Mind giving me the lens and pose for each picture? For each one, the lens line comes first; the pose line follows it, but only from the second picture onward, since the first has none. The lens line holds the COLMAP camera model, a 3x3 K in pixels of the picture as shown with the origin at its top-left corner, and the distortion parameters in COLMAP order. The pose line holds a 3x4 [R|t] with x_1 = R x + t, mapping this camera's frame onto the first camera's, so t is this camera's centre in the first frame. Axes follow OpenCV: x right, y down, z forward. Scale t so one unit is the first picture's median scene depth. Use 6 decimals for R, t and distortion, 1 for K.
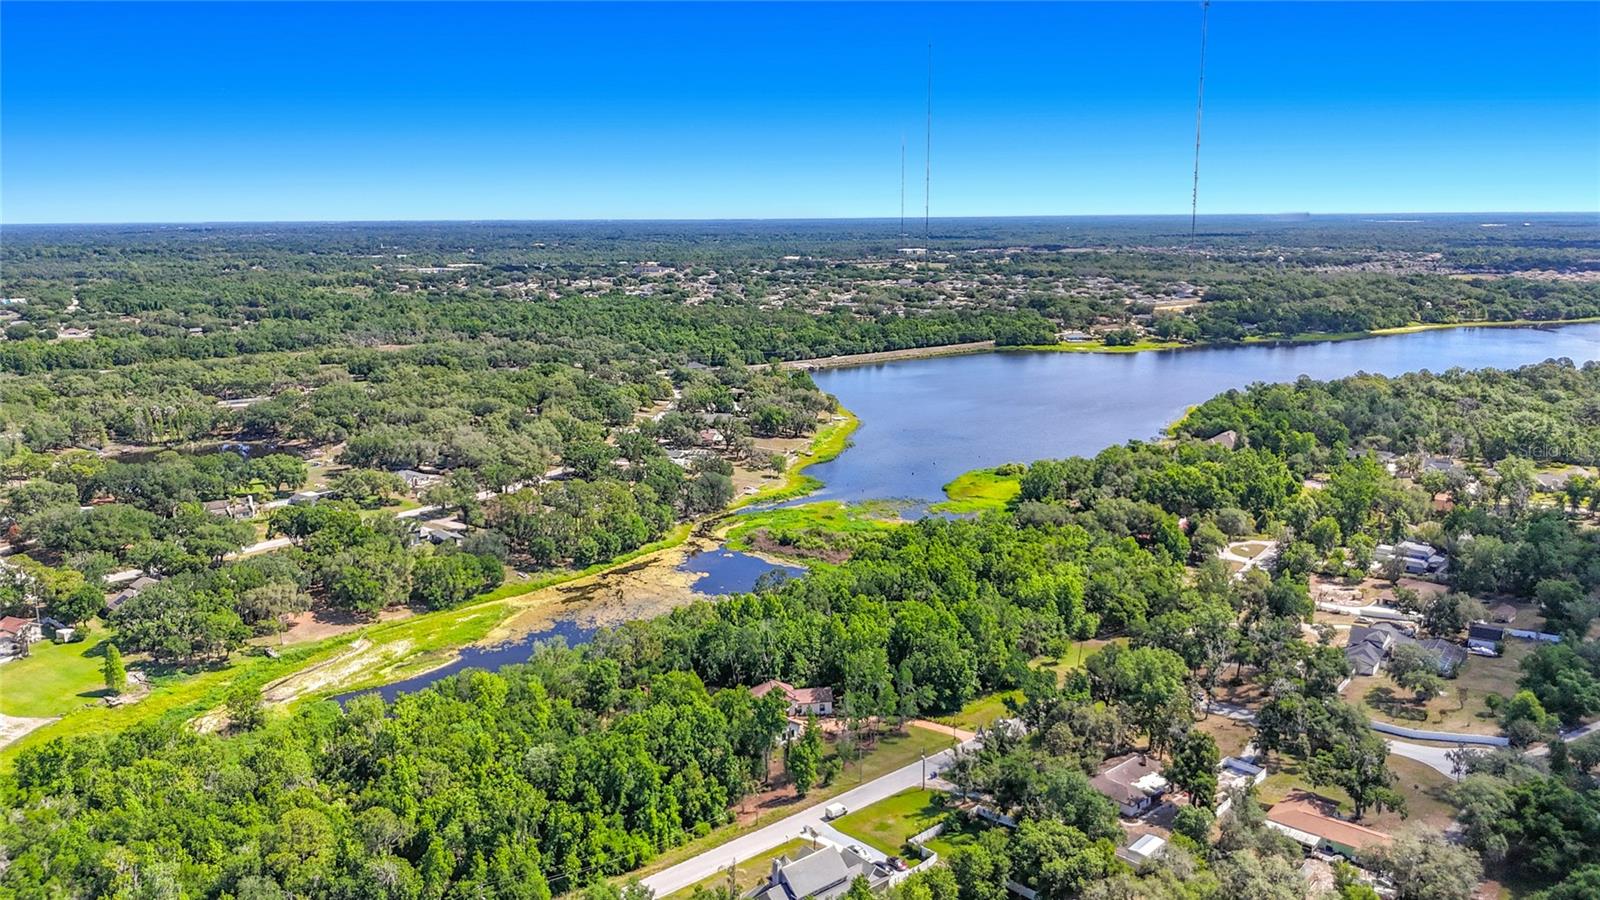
lens RADIAL K [[1216.5, 0, 801.7], [0, 1216.5, 448.4], [0, 0, 1]] dist [0.062887, -0.062407]
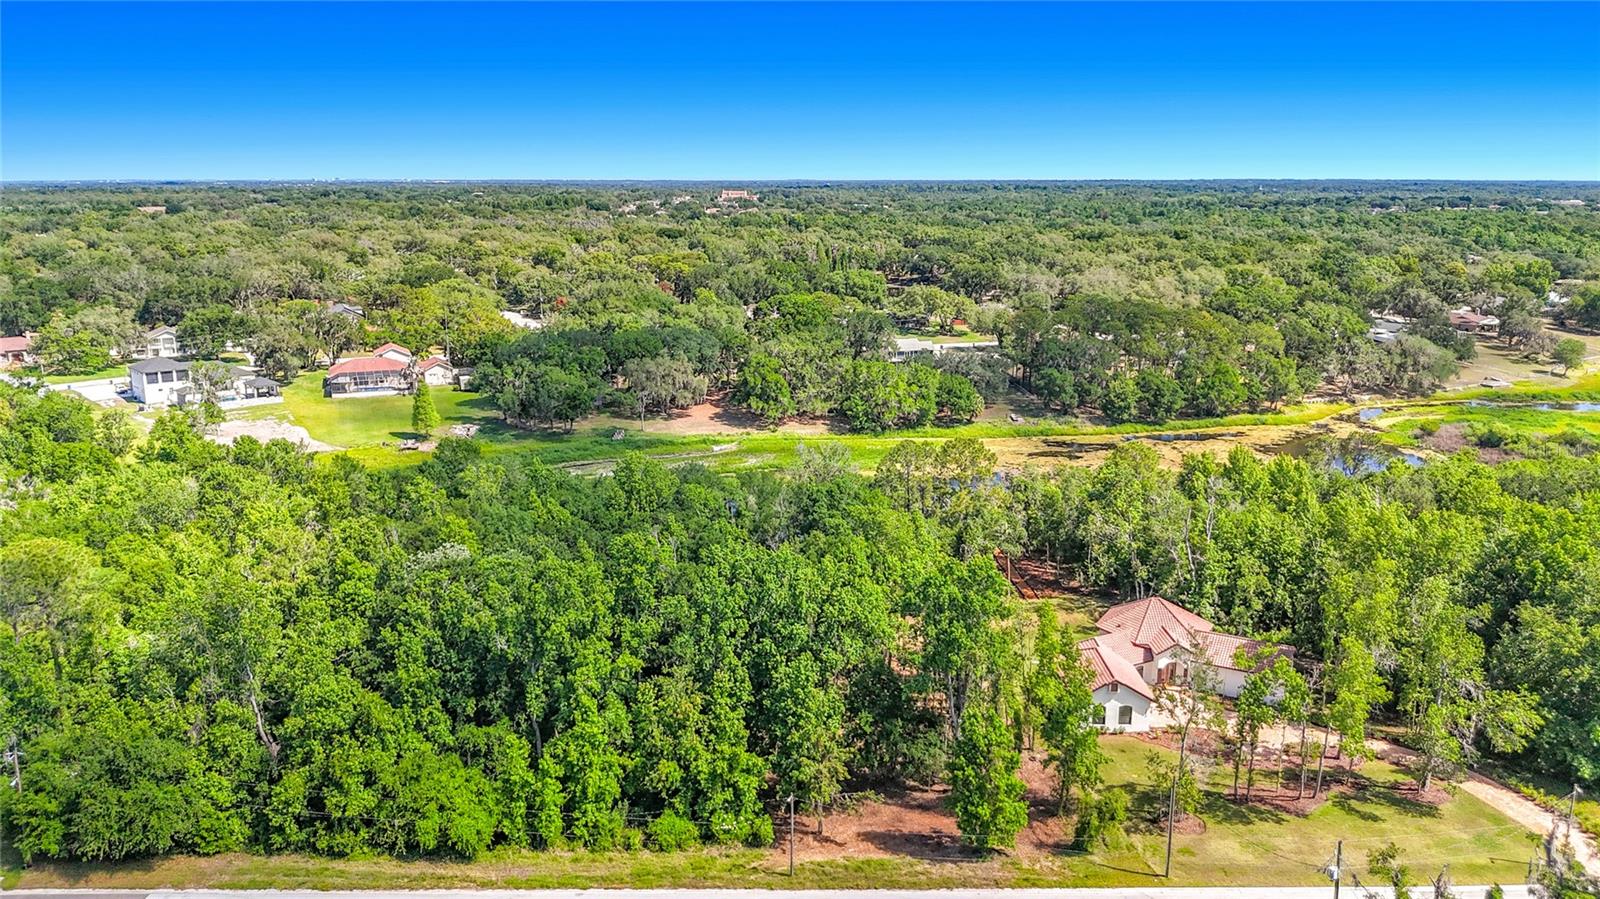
lens RADIAL K [[1213.0, 0, 803.8], [0, 1213.0, 455.2], [0, 0, 1]] dist [0.032426, -0.063852]
pose [[0.759562, 0.149367, -0.633052, 0.105736], [-0.130244, 0.988491, 0.076960, 0.086155], [0.637261, 0.023995, 0.770275, 0.406843]]
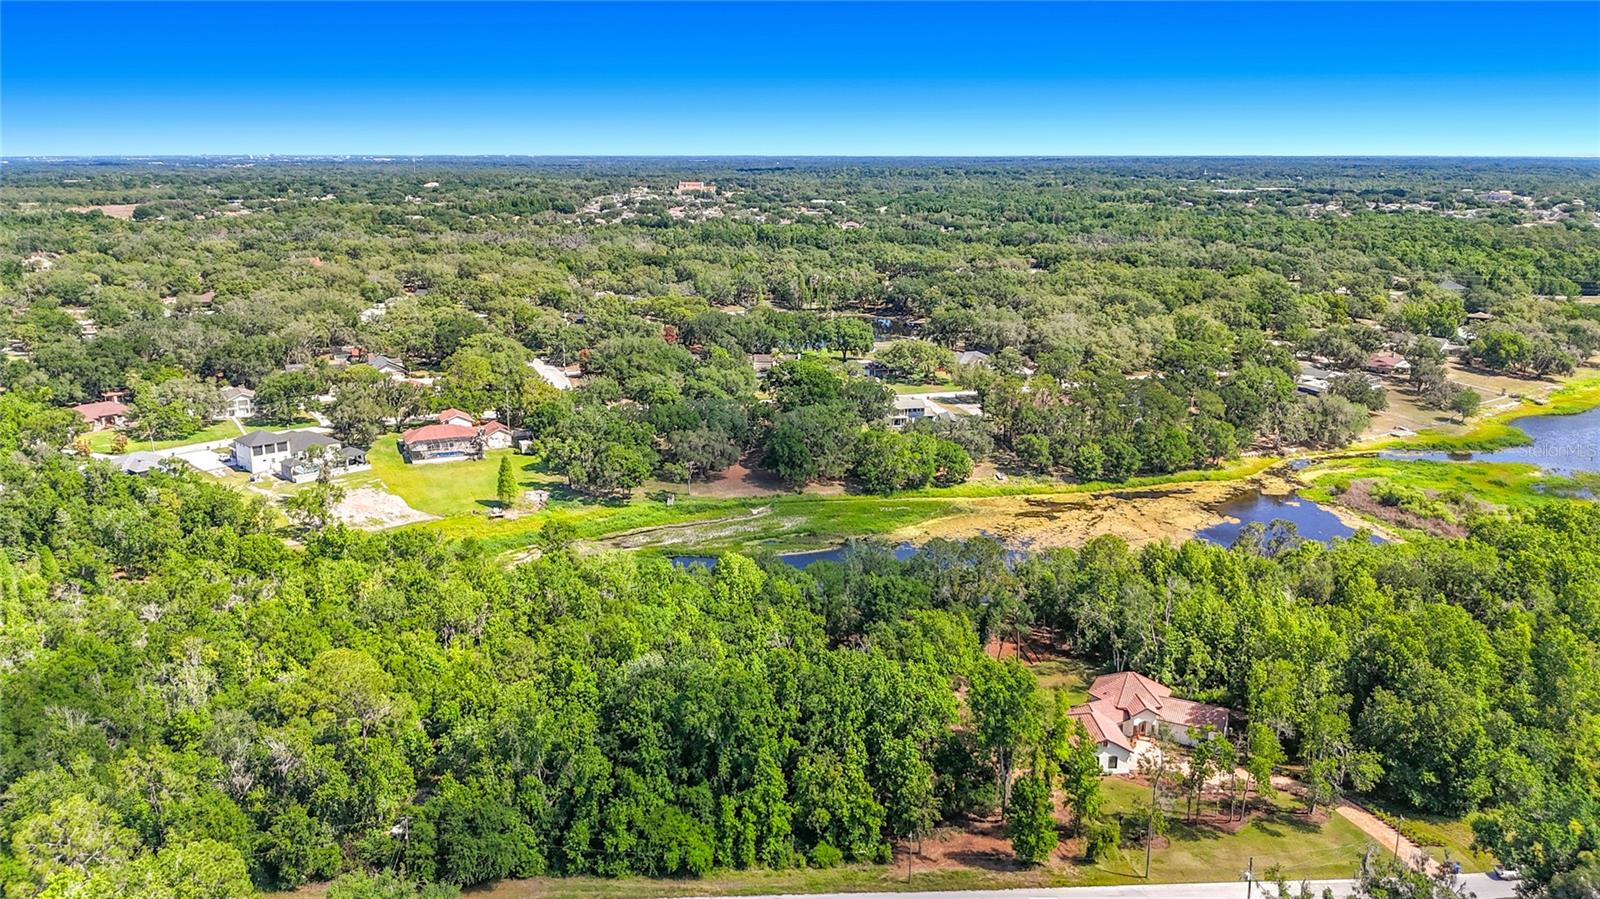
lens RADIAL K [[1224.0, 0, 802.4], [0, 1224.0, 456.3], [0, 0, 1]] dist [0.040649, -0.078999]
pose [[0.786898, 0.155053, -0.597286, 0.140451], [-0.123917, 0.987906, 0.093201, 0.031895], [0.604514, 0.000675, 0.796595, 0.284219]]
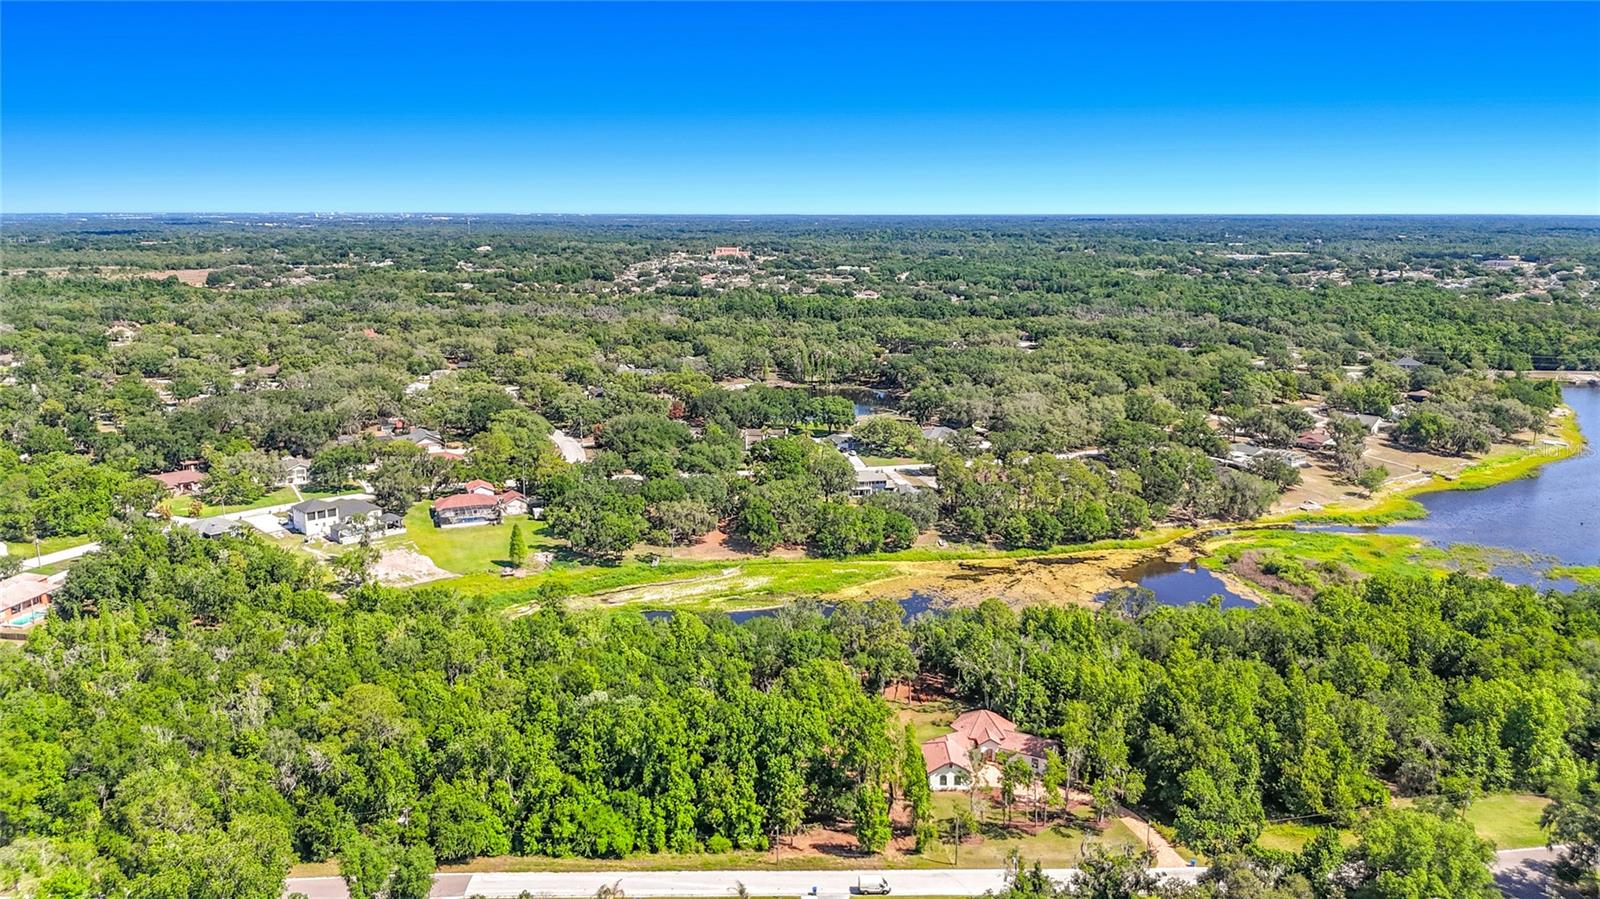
lens RADIAL K [[1198.7, 0, 801.6], [0, 1198.7, 449.0], [0, 0, 1]] dist [0.064618, -0.096092]
pose [[0.764113, 0.133482, -0.631121, 0.247803], [-0.129271, 0.990196, 0.052916, -0.001066], [0.631997, 0.041151, 0.773877, 0.225926]]
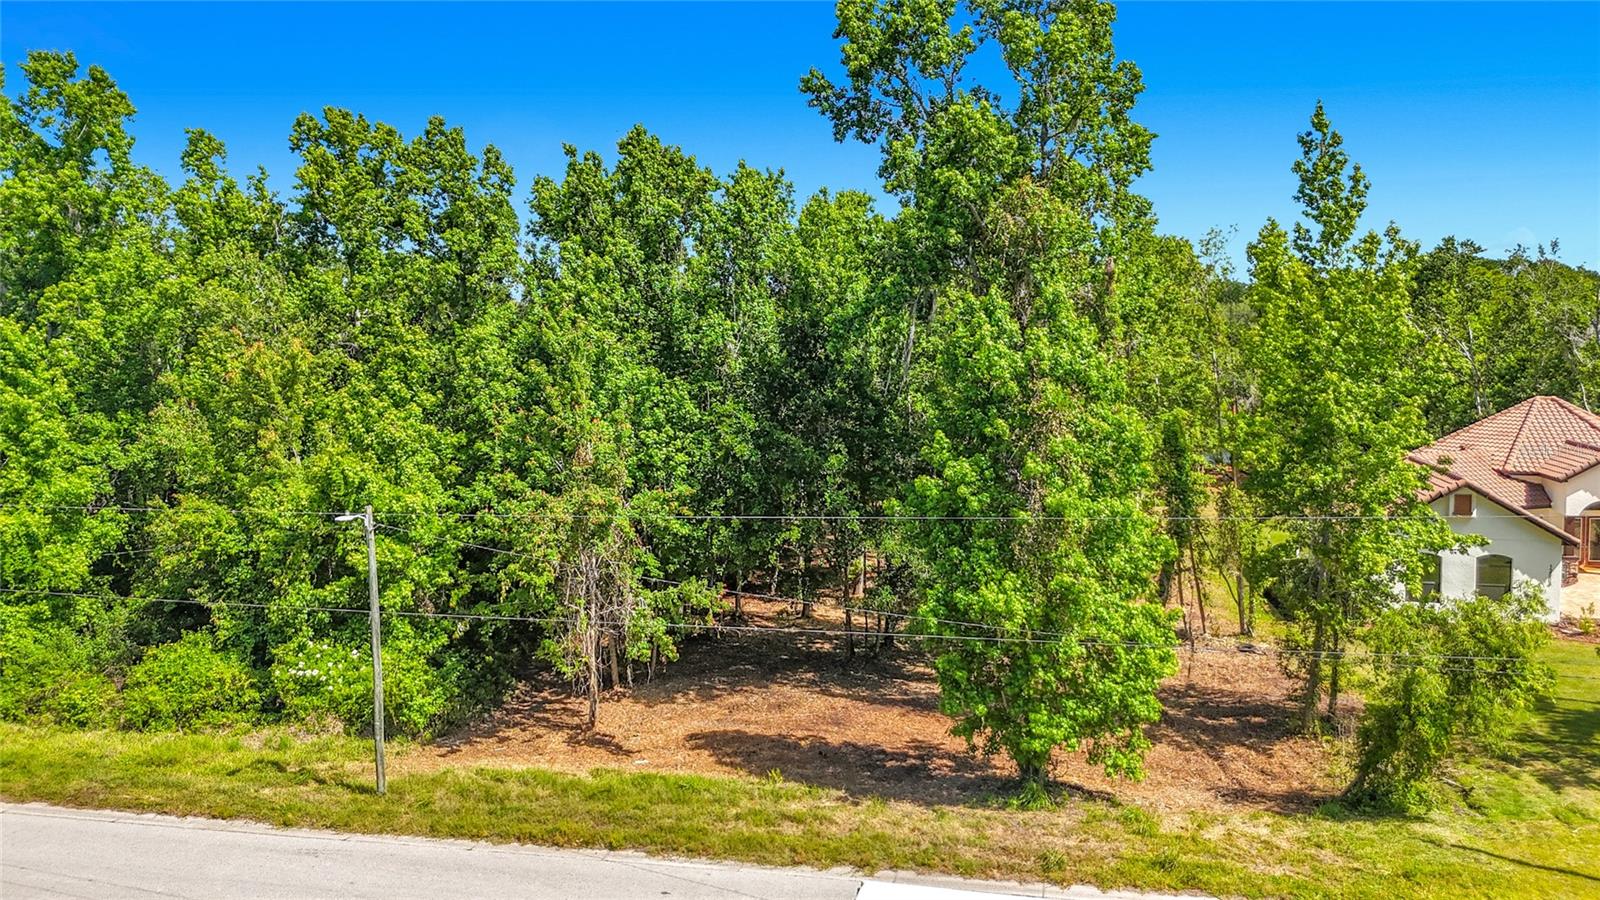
lens RADIAL K [[1202.3, 0, 808.0], [0, 1202.3, 442.7], [0, 0, 1]] dist [0.025867, 0.000279]
pose [[0.604620, 0.072842, -0.793177, 0.044623], [-0.143923, 0.989409, -0.018845, 0.155192], [0.783404, 0.125551, 0.608700, 0.548361]]
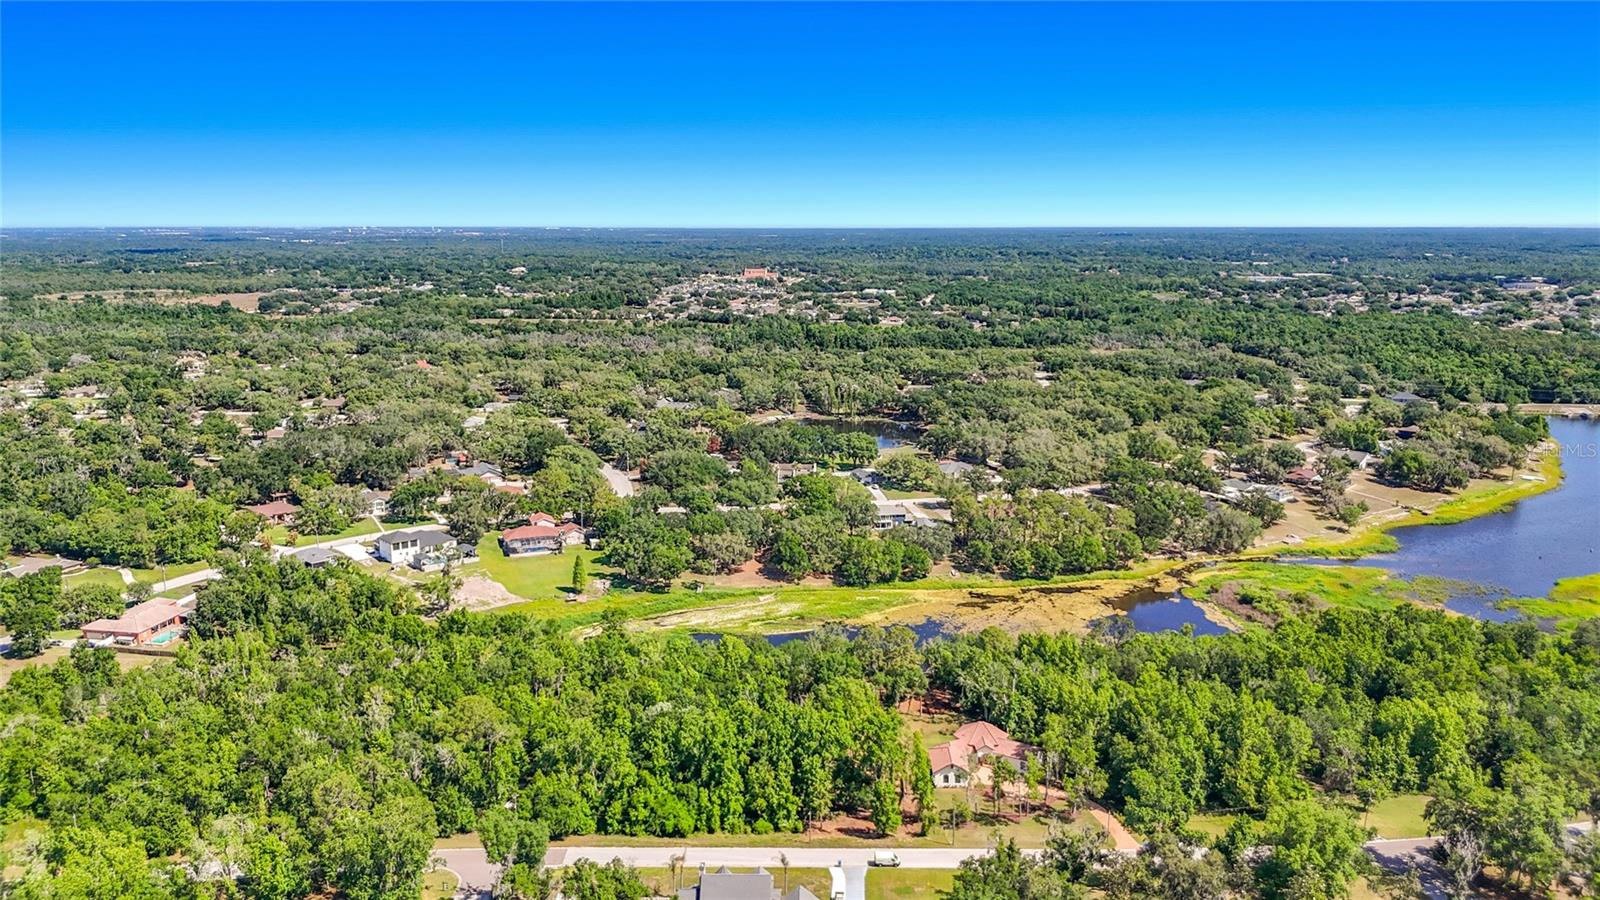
lens RADIAL K [[1204.1, 0, 801.1], [0, 1204.1, 454.0], [0, 0, 1]] dist [0.079300, -0.125598]
pose [[0.749459, 0.132226, -0.648712, 0.316333], [-0.131197, 0.990083, 0.050235, -0.029658], [0.648921, 0.047460, 0.759374, 0.135441]]
